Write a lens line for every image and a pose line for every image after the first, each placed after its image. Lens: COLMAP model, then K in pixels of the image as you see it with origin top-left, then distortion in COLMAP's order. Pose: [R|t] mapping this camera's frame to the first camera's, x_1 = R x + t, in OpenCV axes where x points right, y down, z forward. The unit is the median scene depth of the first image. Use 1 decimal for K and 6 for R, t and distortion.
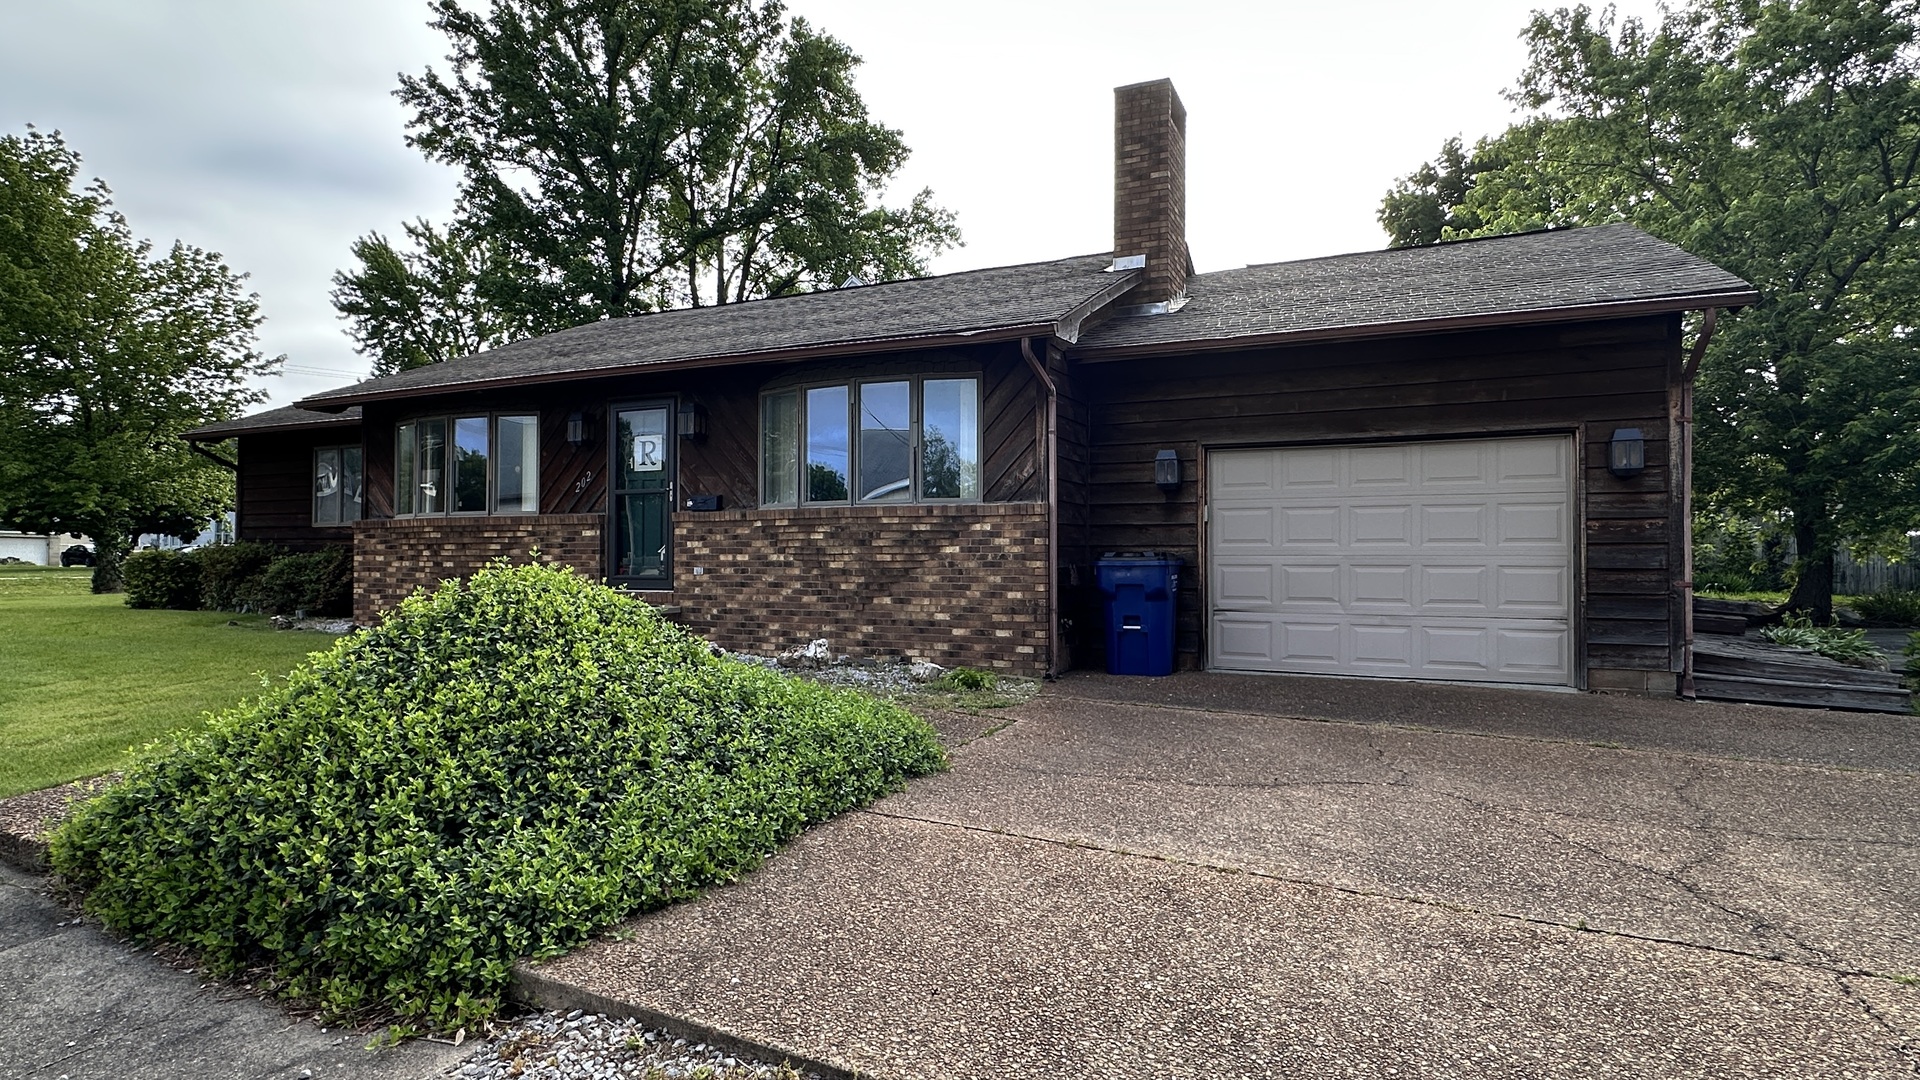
lens RADIAL K [[1016.7, 0, 973.4], [0, 1016.7, 541.5], [0, 0, 1]] dist [-0.003555, 0.000551]
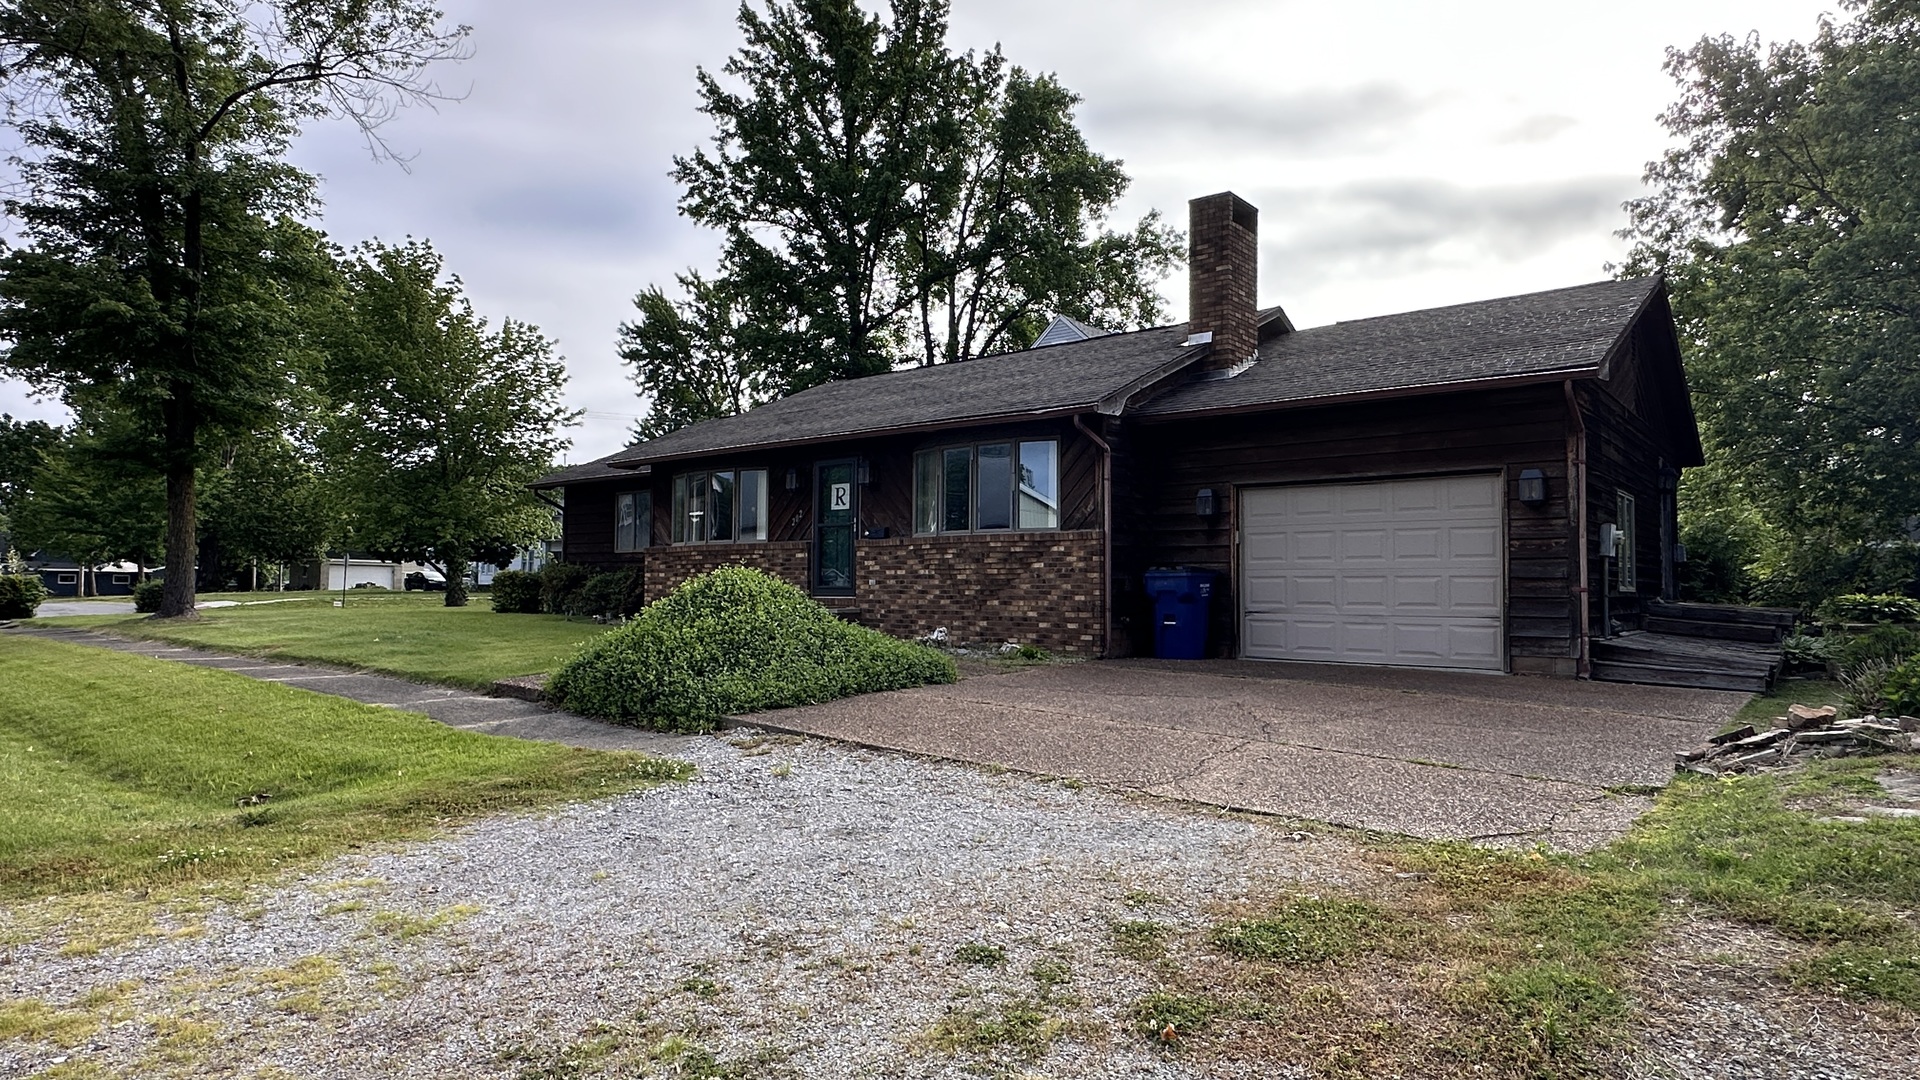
lens RADIAL K [[1062.3, 0, 952.1], [0, 1062.3, 542.4], [0, 0, 1]] dist [-0.001891, -0.000927]
pose [[0.967516, -0.007090, -0.252710, 0.135765], [0.000898, 0.999697, -0.024608, 0.007395], [0.252808, 0.023581, 0.967229, -0.249560]]
